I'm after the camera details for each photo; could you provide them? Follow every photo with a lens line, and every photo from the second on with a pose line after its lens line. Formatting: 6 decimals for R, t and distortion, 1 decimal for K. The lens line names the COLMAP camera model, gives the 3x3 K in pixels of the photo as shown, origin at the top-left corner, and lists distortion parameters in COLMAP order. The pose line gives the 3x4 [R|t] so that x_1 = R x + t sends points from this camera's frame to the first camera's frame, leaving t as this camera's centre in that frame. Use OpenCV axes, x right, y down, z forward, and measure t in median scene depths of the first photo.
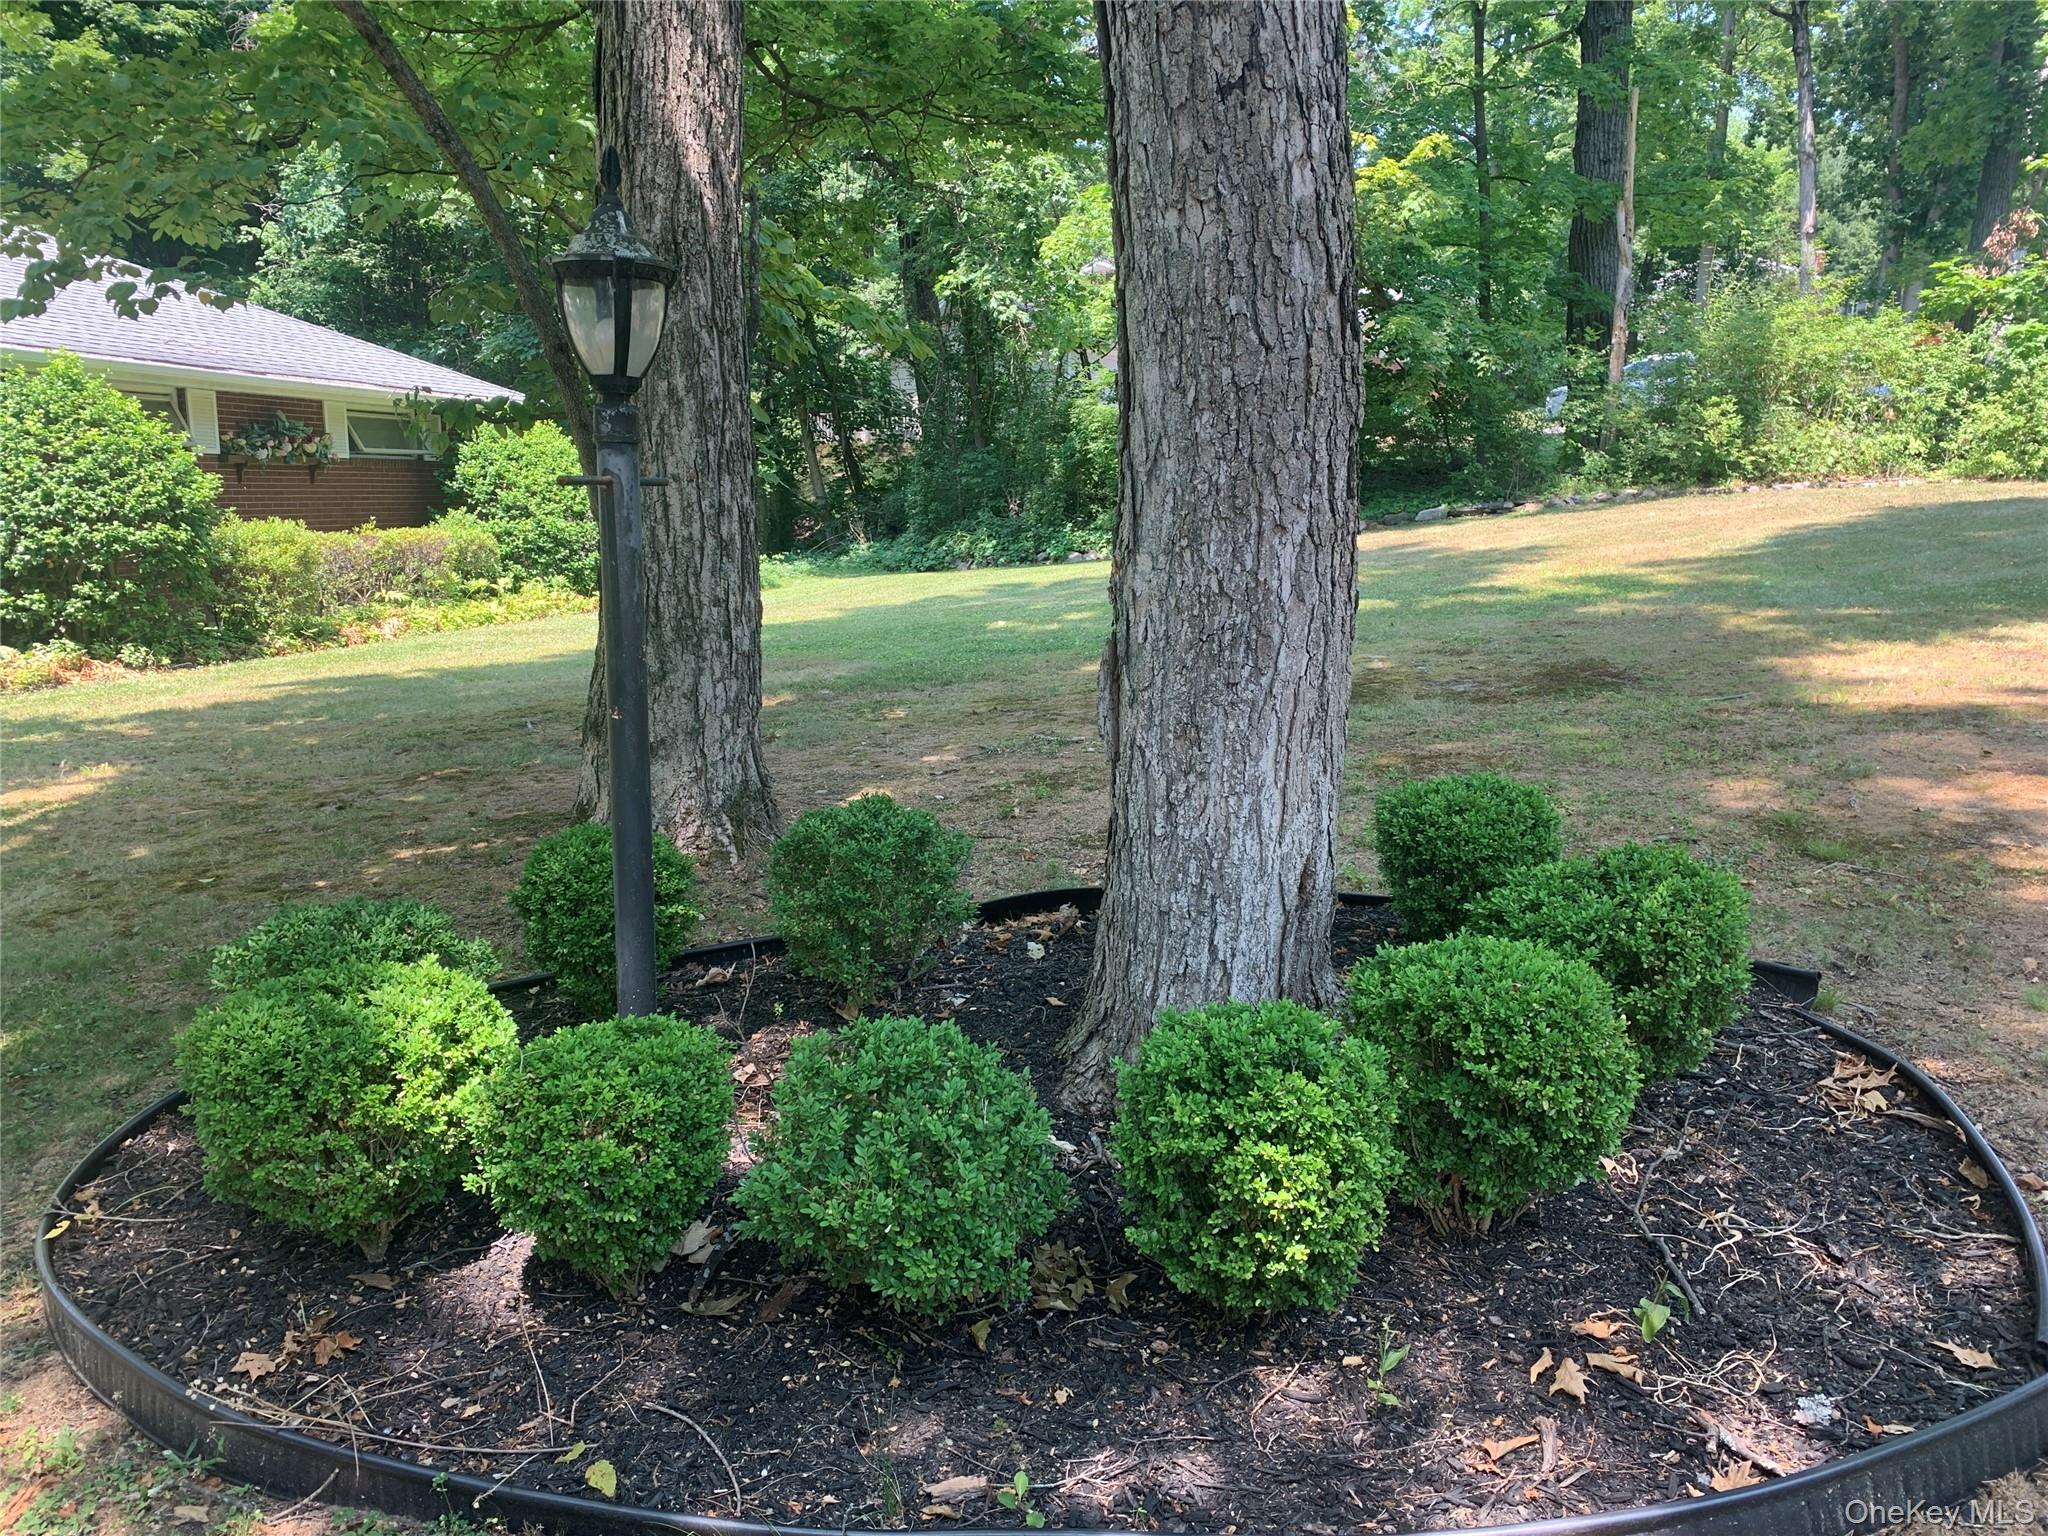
lens RADIAL K [[1563.0, 0, 1024.0], [0, 1563.0, 768.0], [0, 0, 1]] dist [0.040637, -0.048016]
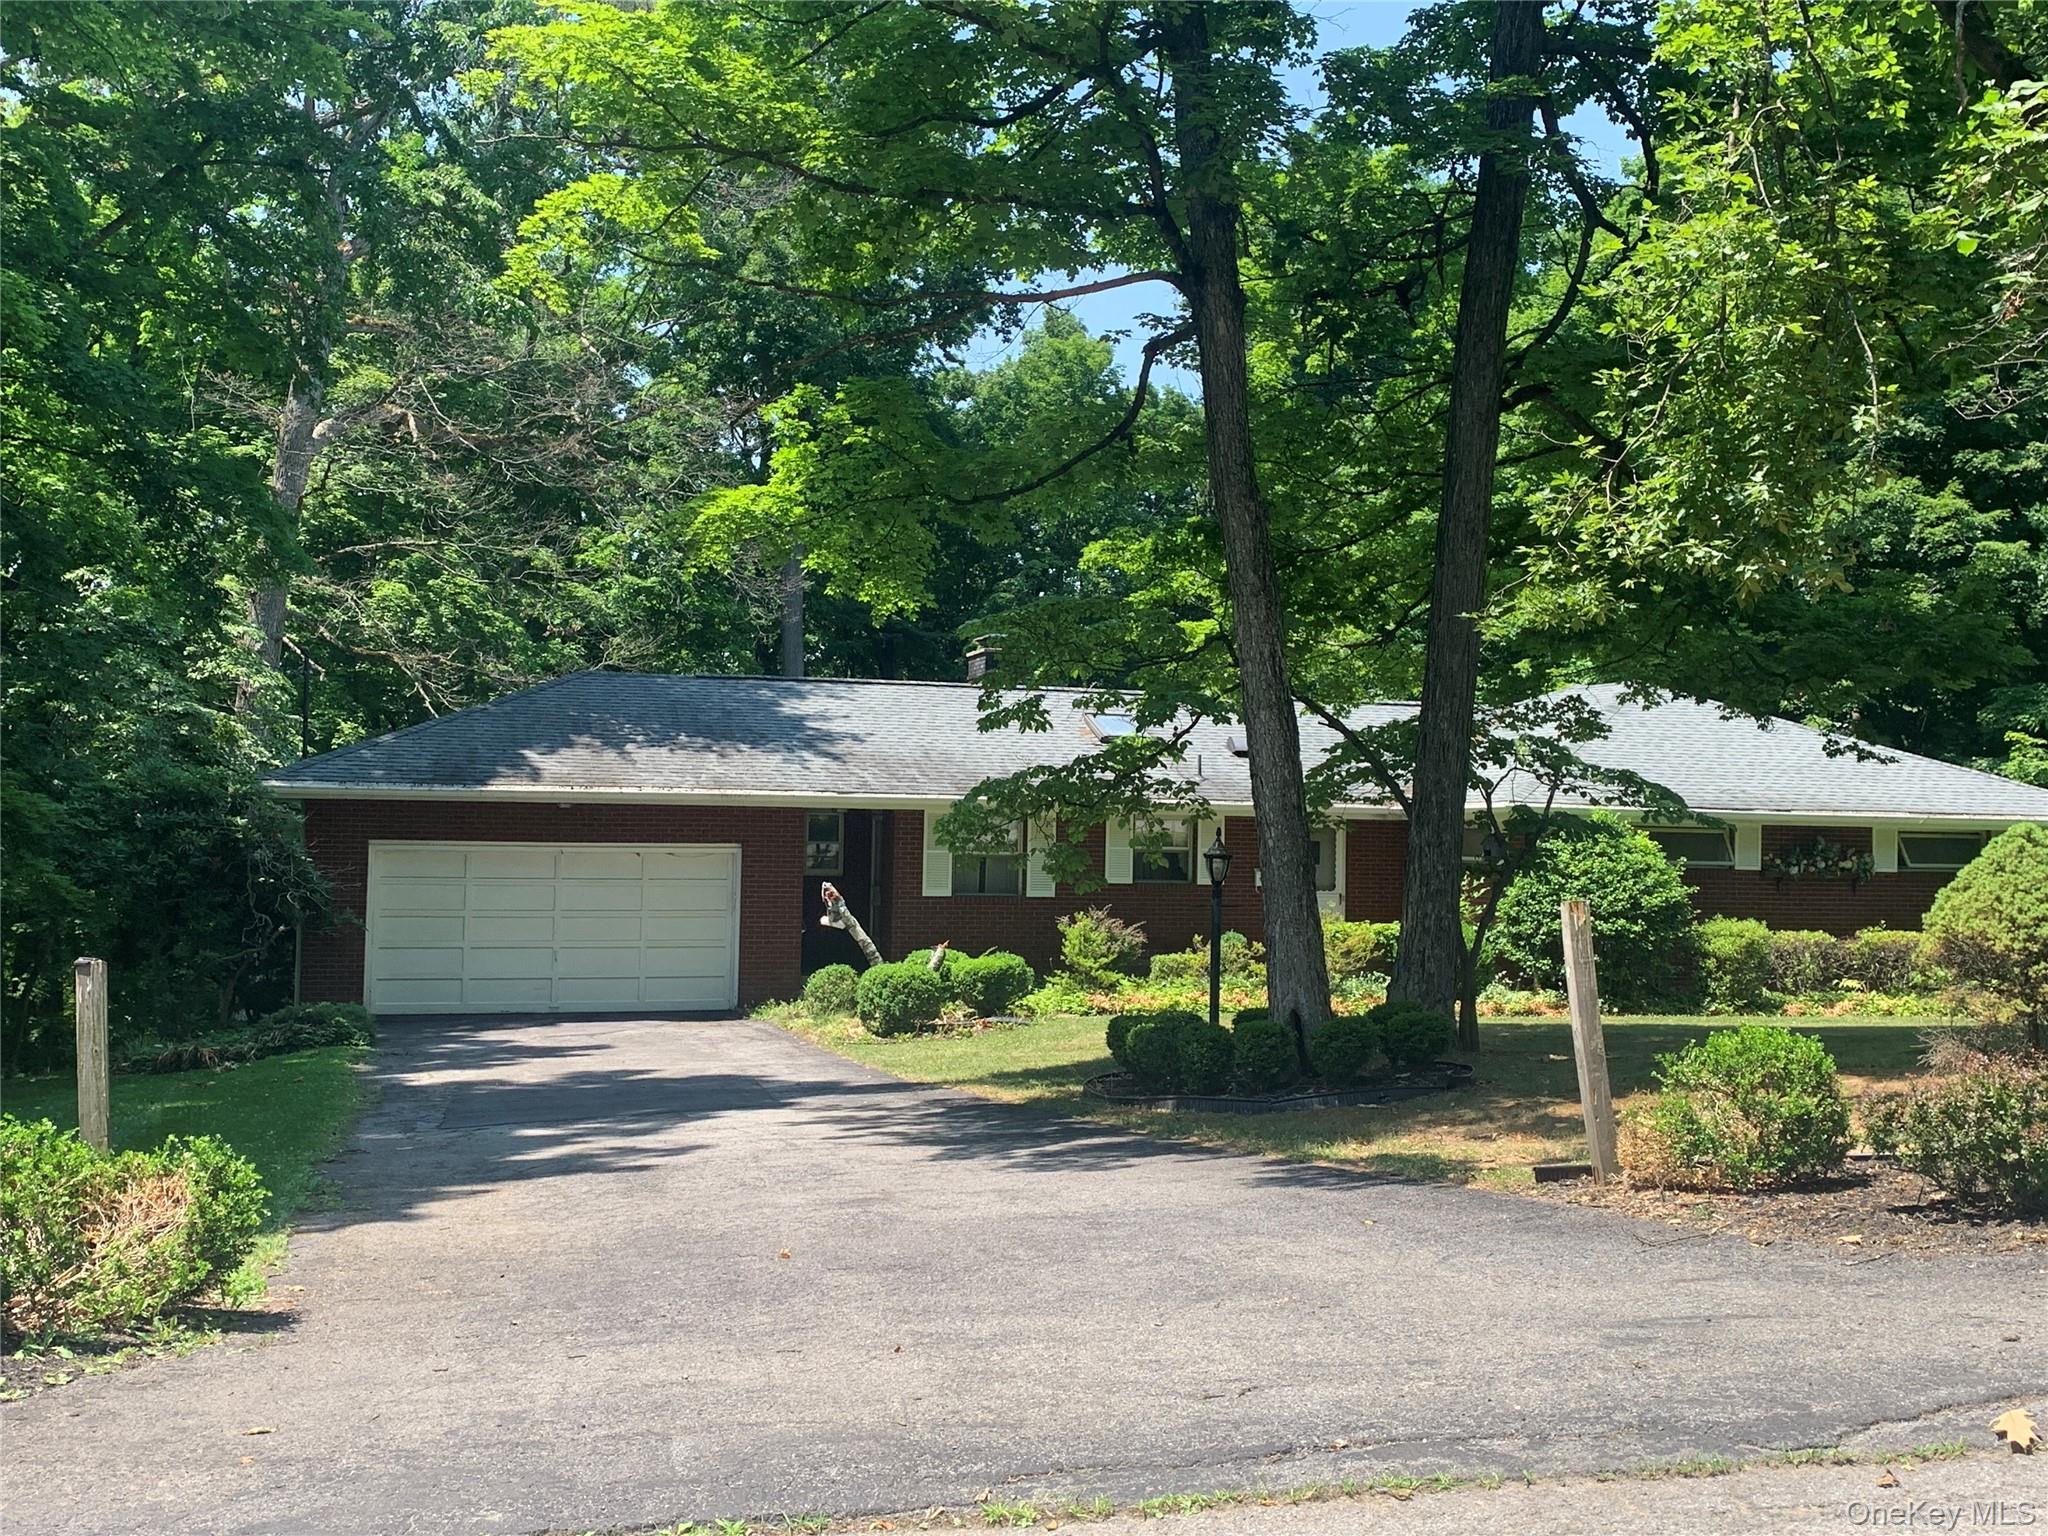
lens RADIAL K [[2146.0, 0, 1024.0], [0, 2146.0, 768.0], [0, 0, 1]] dist [-0.000560, -0.003278]
pose [[0.447073, -0.029796, -0.894001, 0.943077], [-0.170897, 0.978190, -0.118065, 0.040053], [0.878021, 0.205566, 0.432230, -0.385914]]
